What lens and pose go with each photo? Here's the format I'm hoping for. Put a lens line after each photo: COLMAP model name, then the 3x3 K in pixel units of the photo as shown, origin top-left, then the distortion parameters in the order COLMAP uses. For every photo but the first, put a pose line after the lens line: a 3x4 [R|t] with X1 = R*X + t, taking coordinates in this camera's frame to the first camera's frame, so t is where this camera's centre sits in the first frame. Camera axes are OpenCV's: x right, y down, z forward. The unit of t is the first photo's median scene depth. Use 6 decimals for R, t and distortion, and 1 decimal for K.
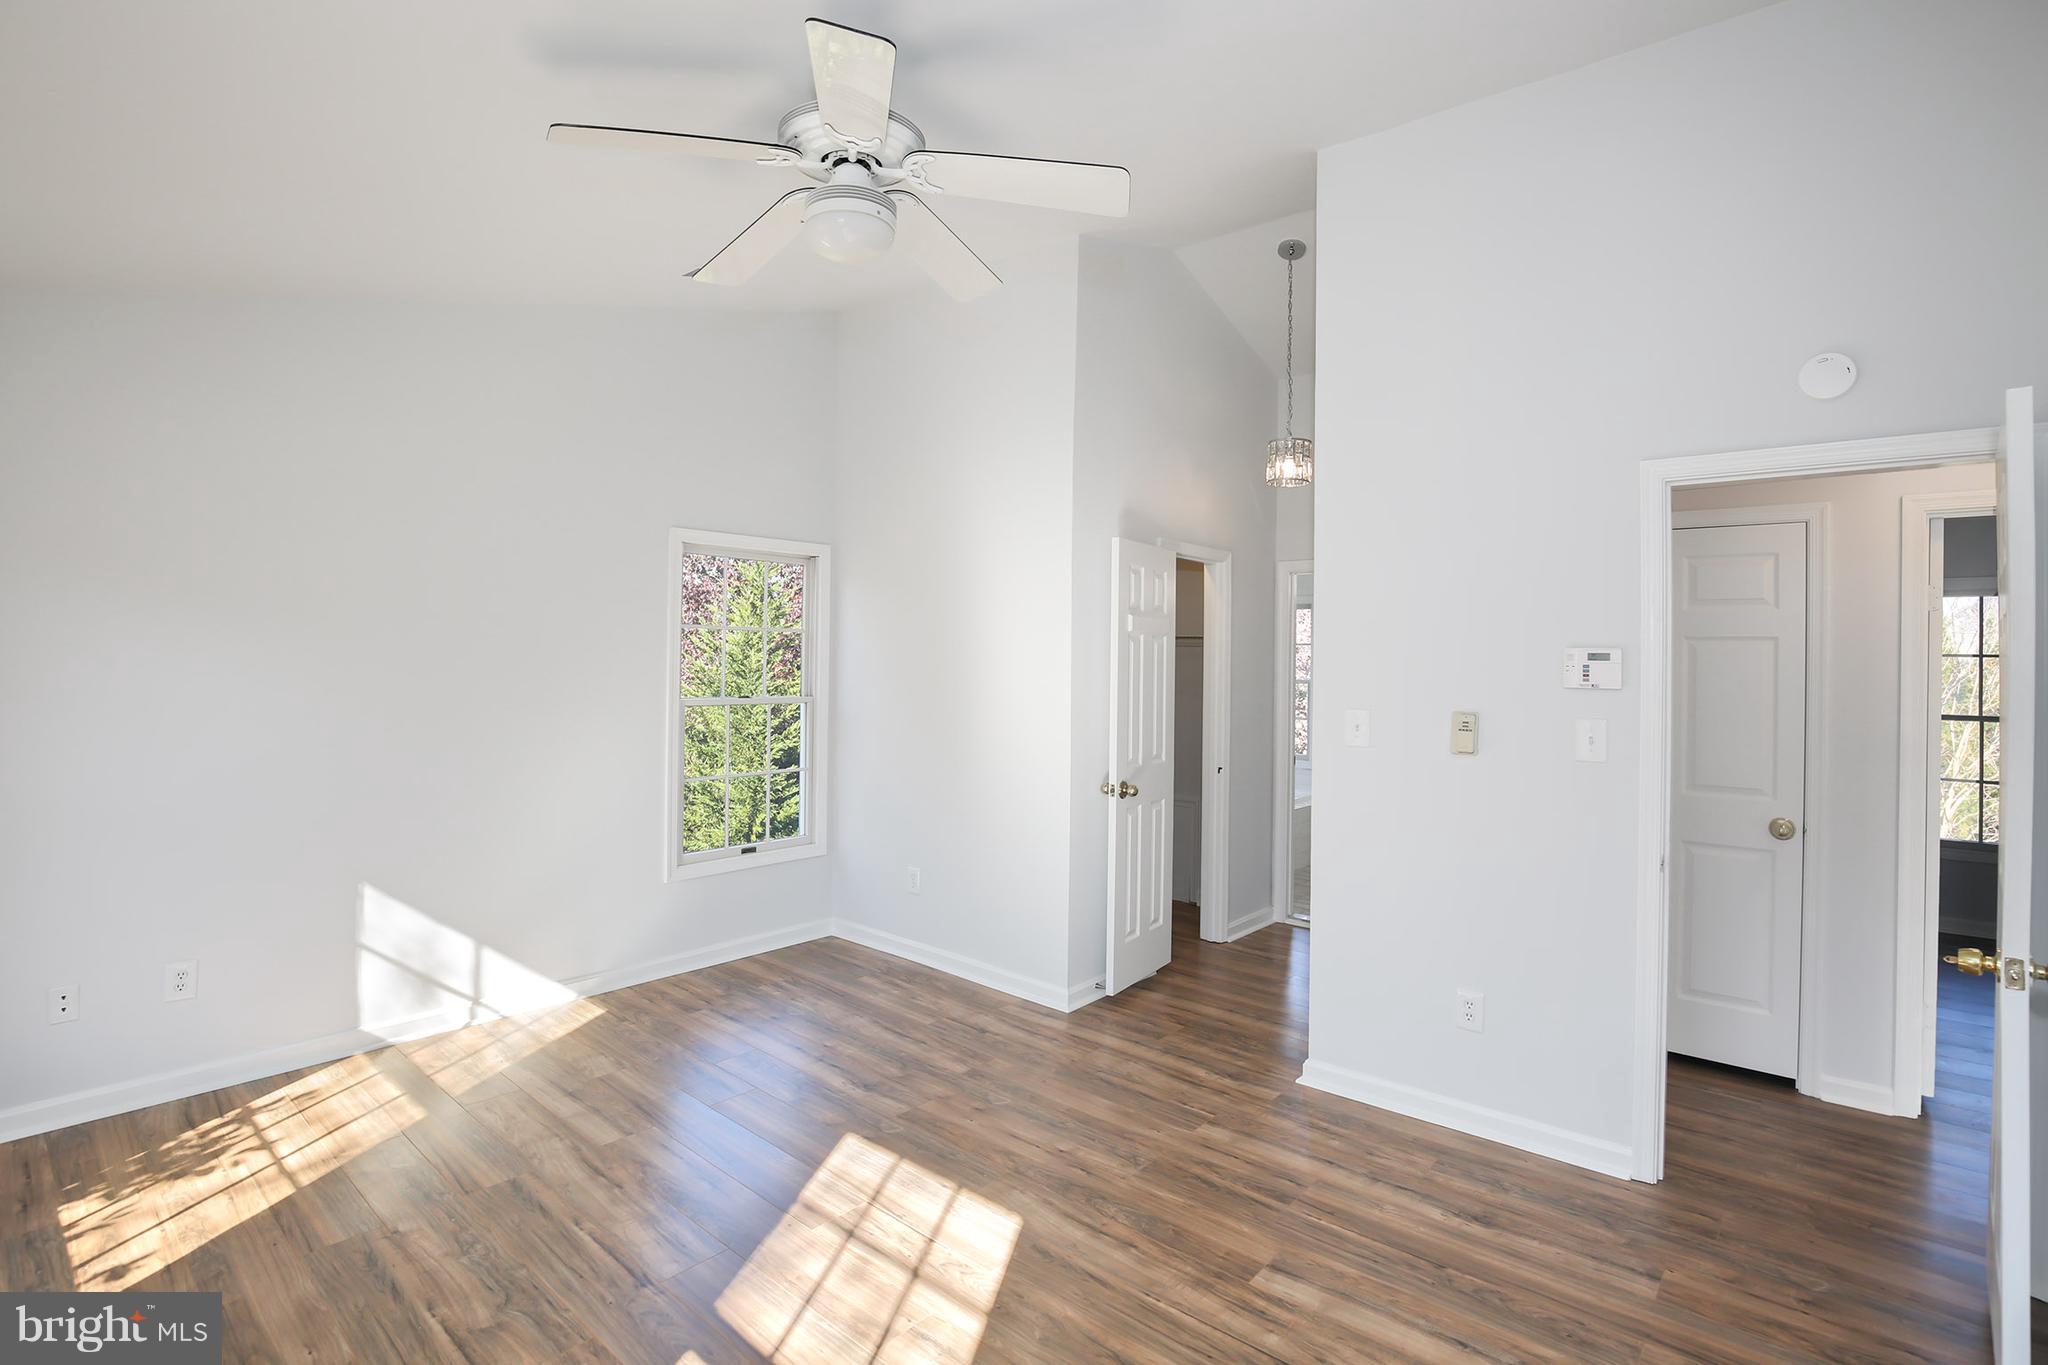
lens RADIAL K [[949.6, 0, 1020.2], [0, 949.6, 673.2], [0, 0, 1]] dist [0.003245, 0.000154]
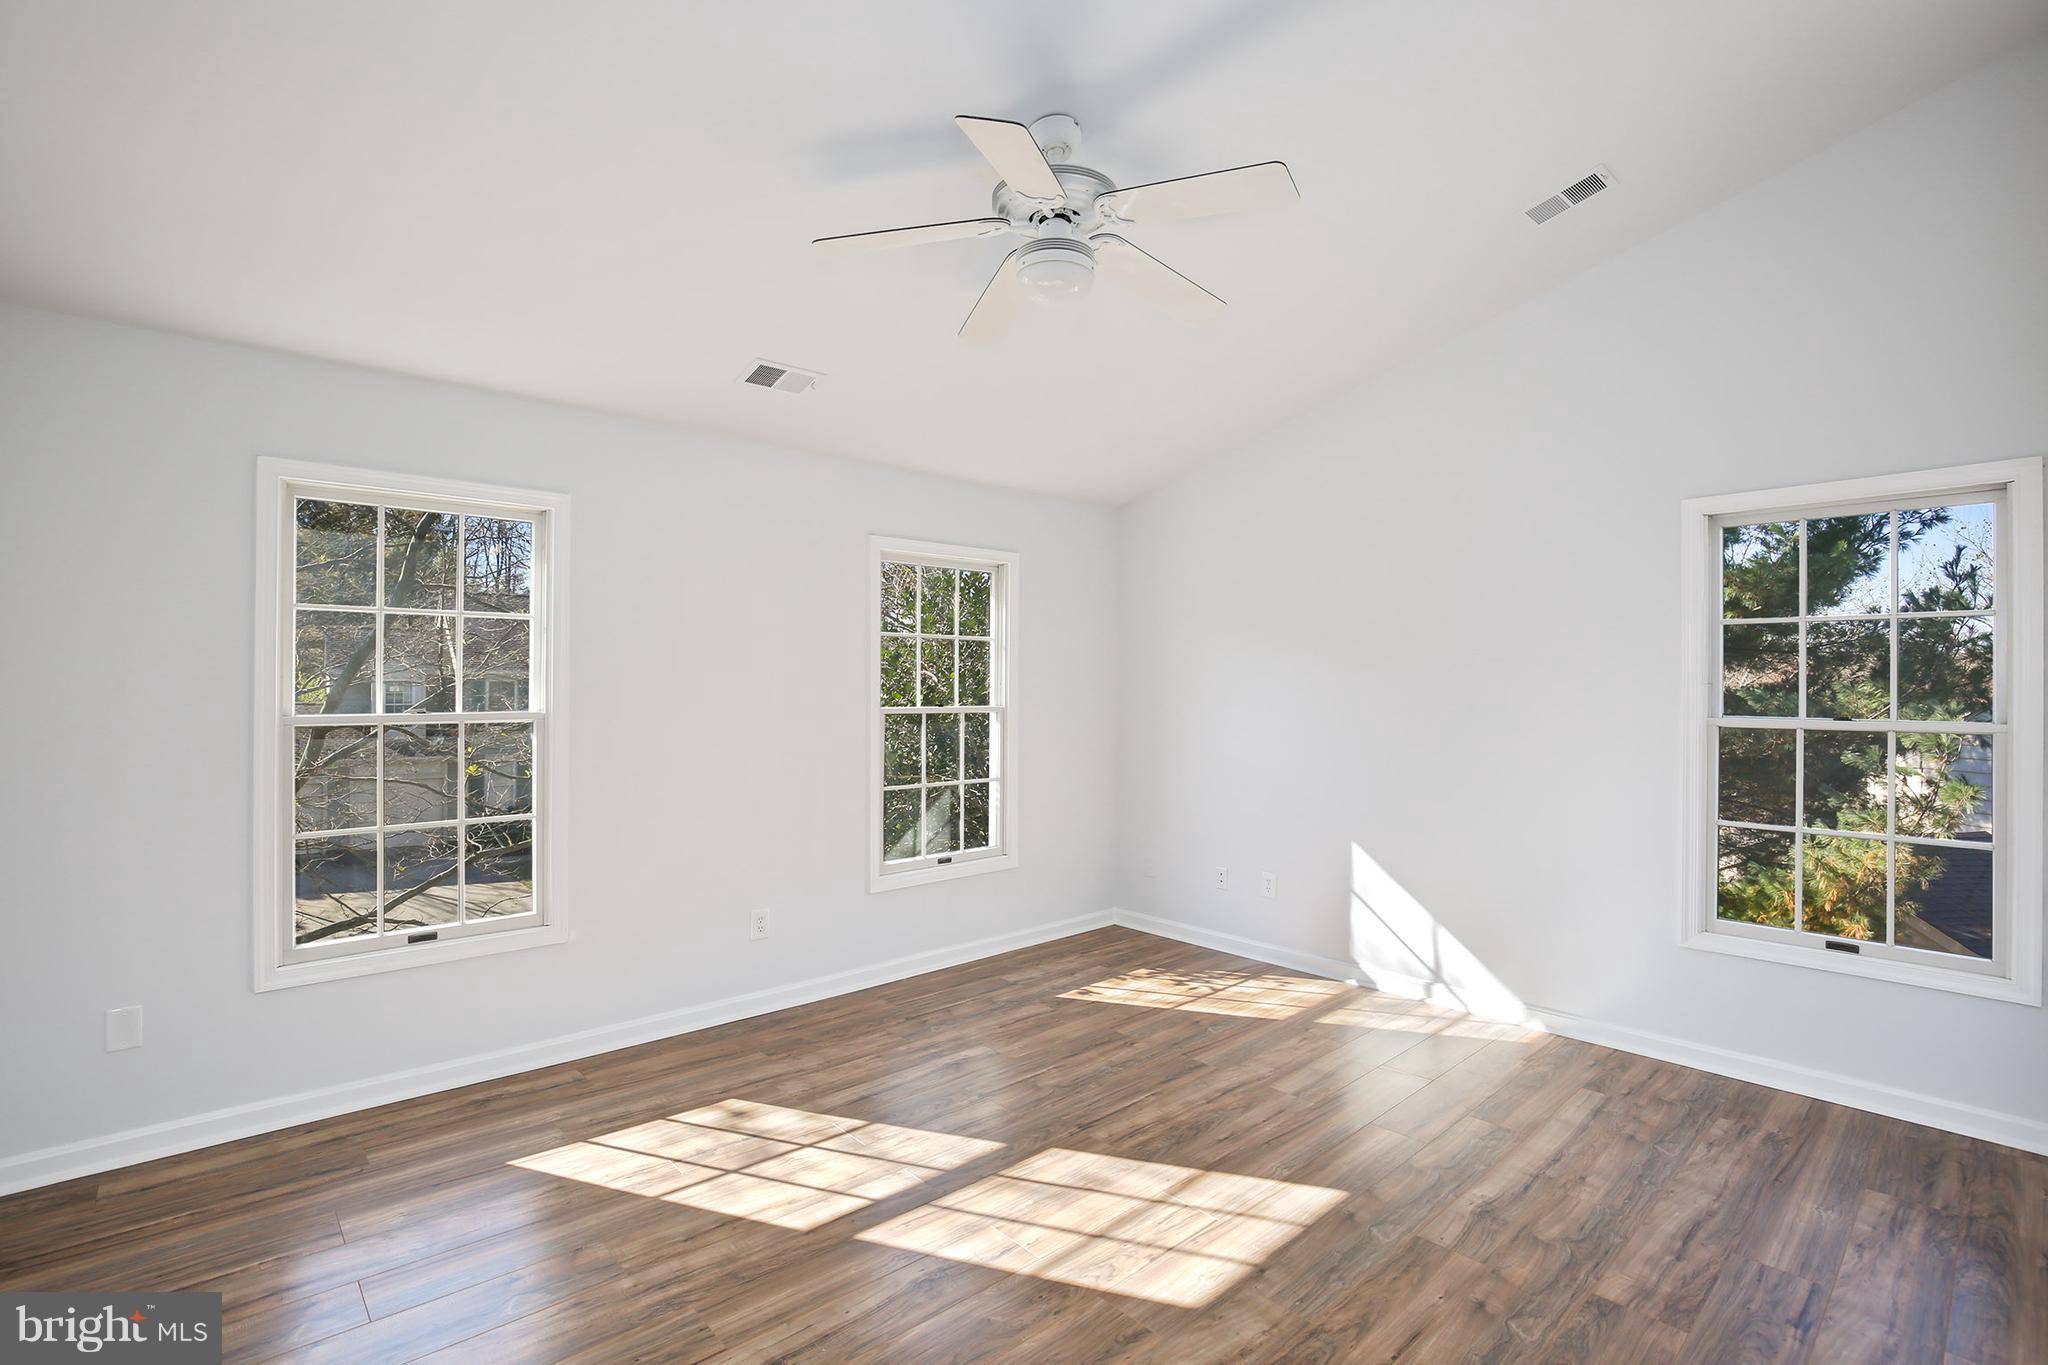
lens RADIAL K [[949.6, 0, 1020.0], [0, 949.6, 691.2], [0, 0, 1]] dist [0.003245, 0.000154]
pose [[-0.098566, -0.013953, -0.995033, 0.558004], [-0.015312, 0.999805, -0.012503, 0.030500], [0.995013, 0.014003, -0.098760, 0.615574]]
